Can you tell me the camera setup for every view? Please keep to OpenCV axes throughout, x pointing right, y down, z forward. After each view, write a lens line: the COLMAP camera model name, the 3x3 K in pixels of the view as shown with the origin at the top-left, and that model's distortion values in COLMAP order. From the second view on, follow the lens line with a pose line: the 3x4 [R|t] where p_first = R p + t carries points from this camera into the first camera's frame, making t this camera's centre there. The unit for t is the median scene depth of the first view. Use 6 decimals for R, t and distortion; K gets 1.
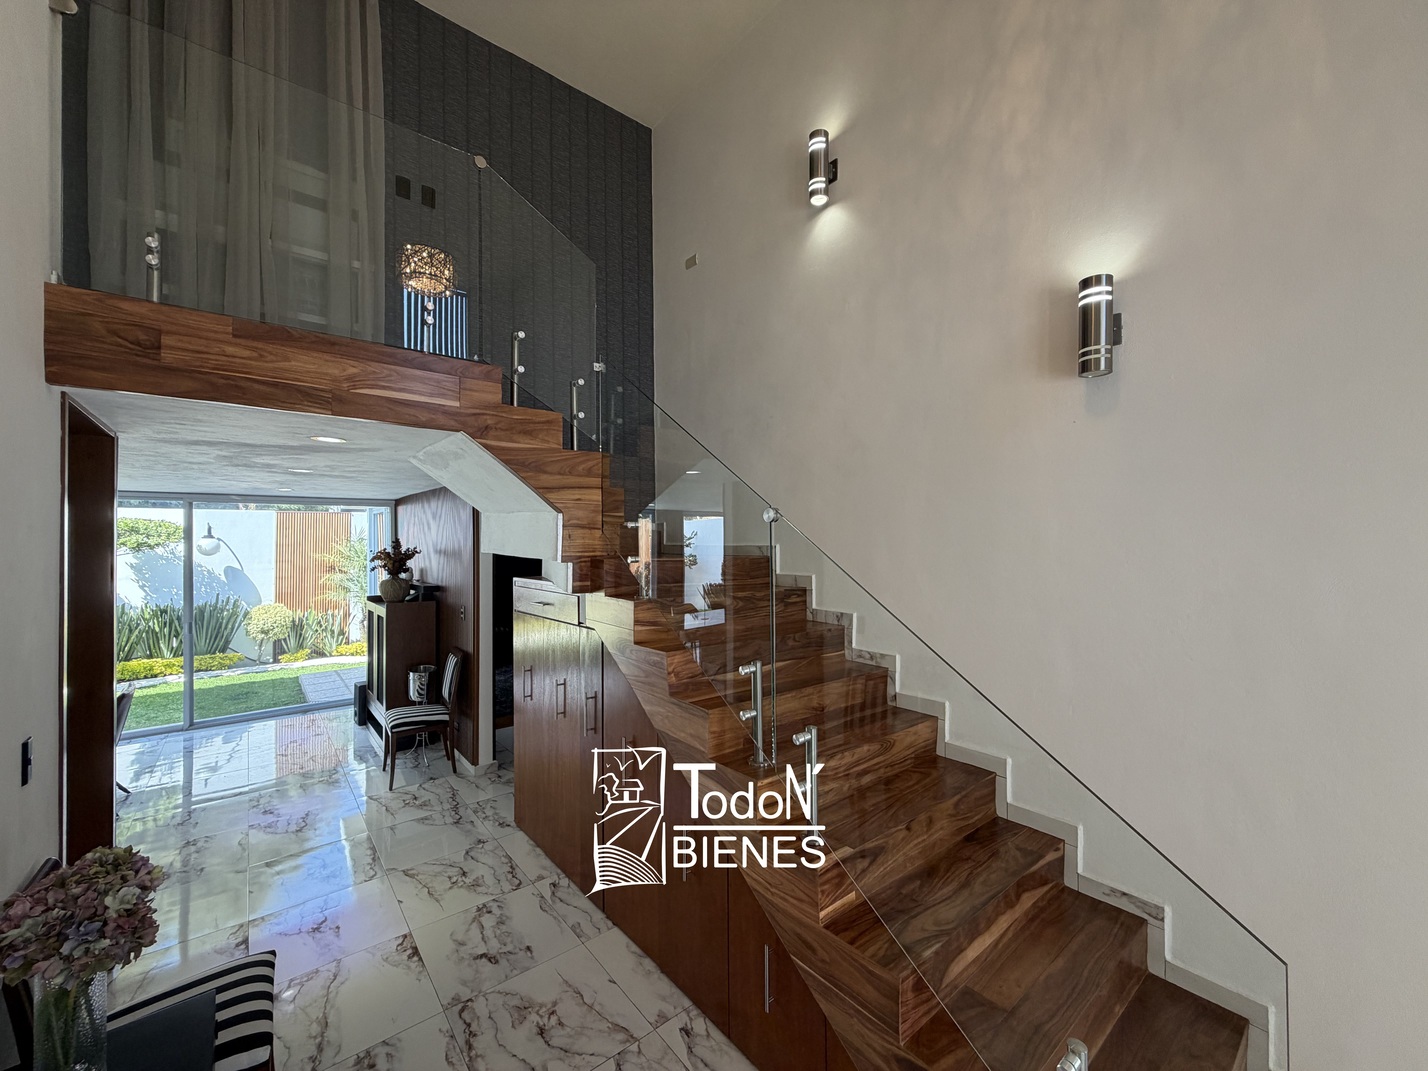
lens RADIAL K [[568.6, 0, 714.0], [0, 568.6, 535.5], [0, 0, 1]] dist [-0.001919, 0.000260]
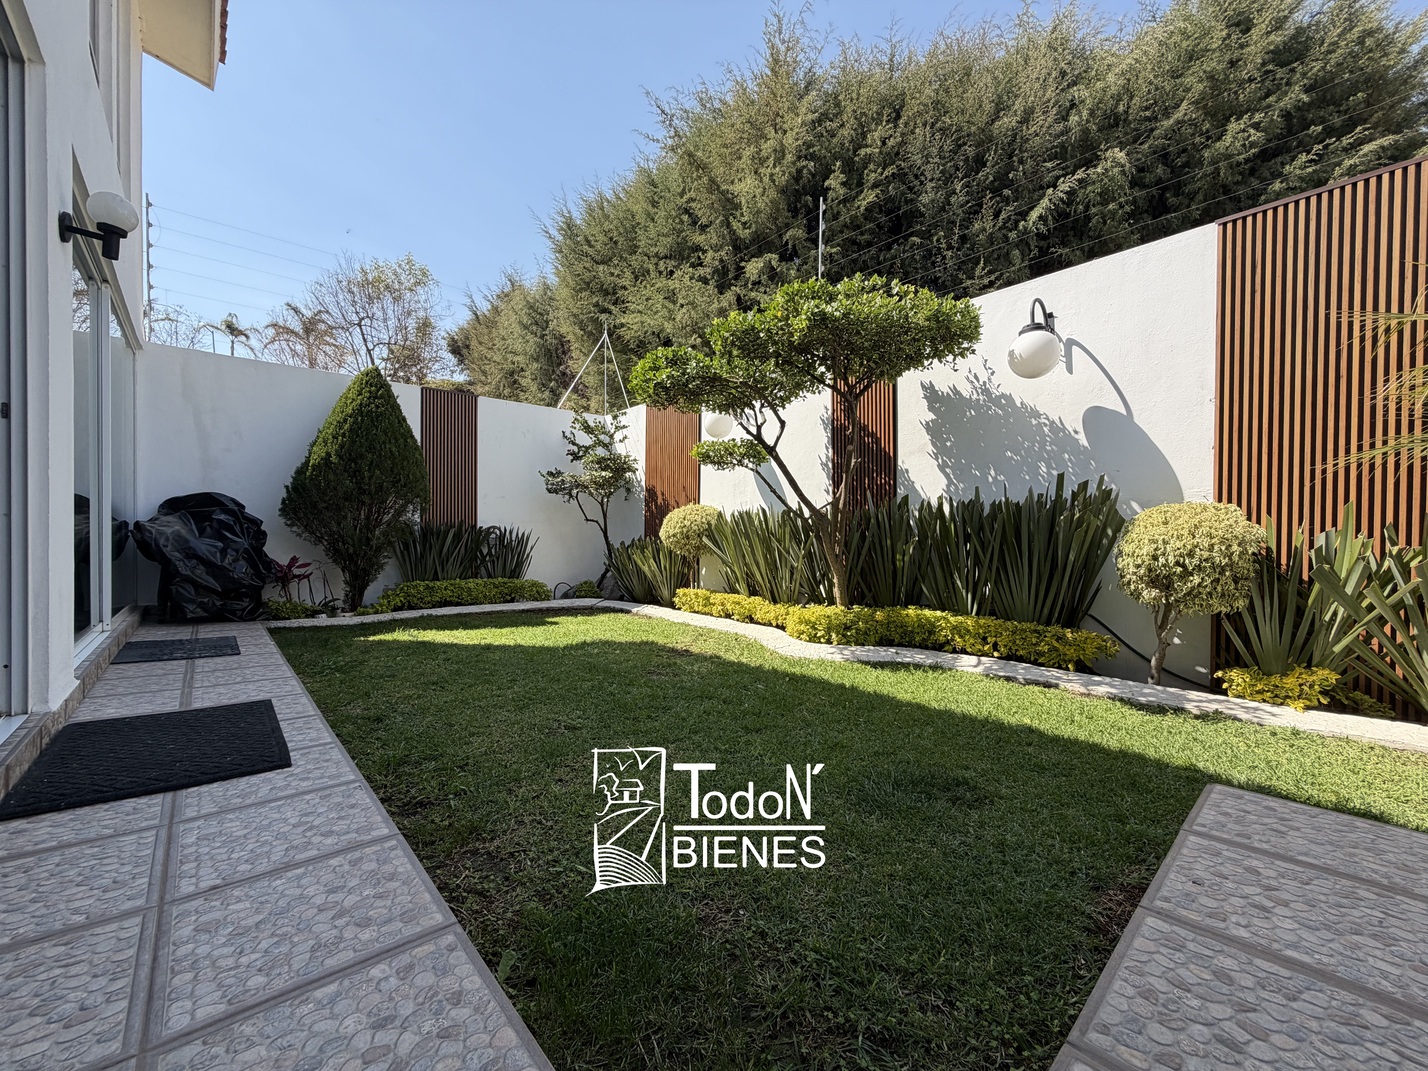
lens RADIAL K [[568.6, 0, 714.0], [0, 568.6, 535.5], [0, 0, 1]] dist [-0.001919, 0.000260]
pose [[0.049142, 0.003771, -0.998785, -1.611672], [0.002204, 0.999990, 0.003884, 0.469209], [0.998789, -0.002392, 0.049134, 2.426861]]
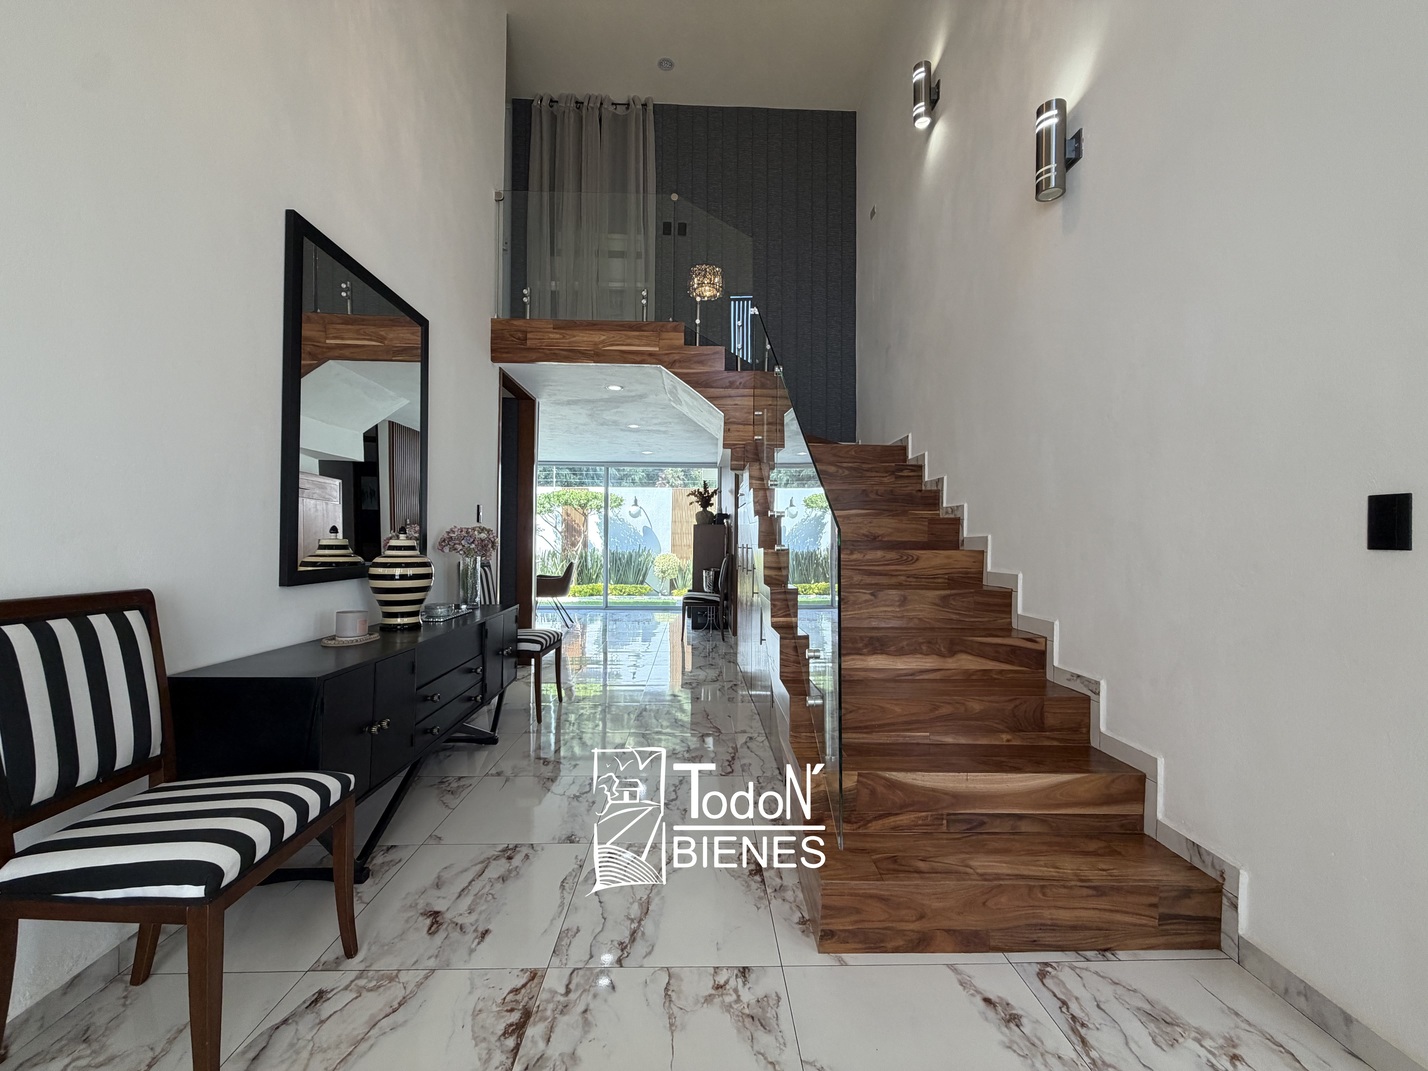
lens RADIAL K [[568.6, 0, 714.0], [0, 568.6, 535.5], [0, 0, 1]] dist [-0.001919, 0.000260]
pose [[0.792378, 0.003861, -0.610018, 0.590813], [-0.007472, 0.999966, -0.003378, 0.270745], [0.609984, 0.007235, 0.792380, -0.175058]]
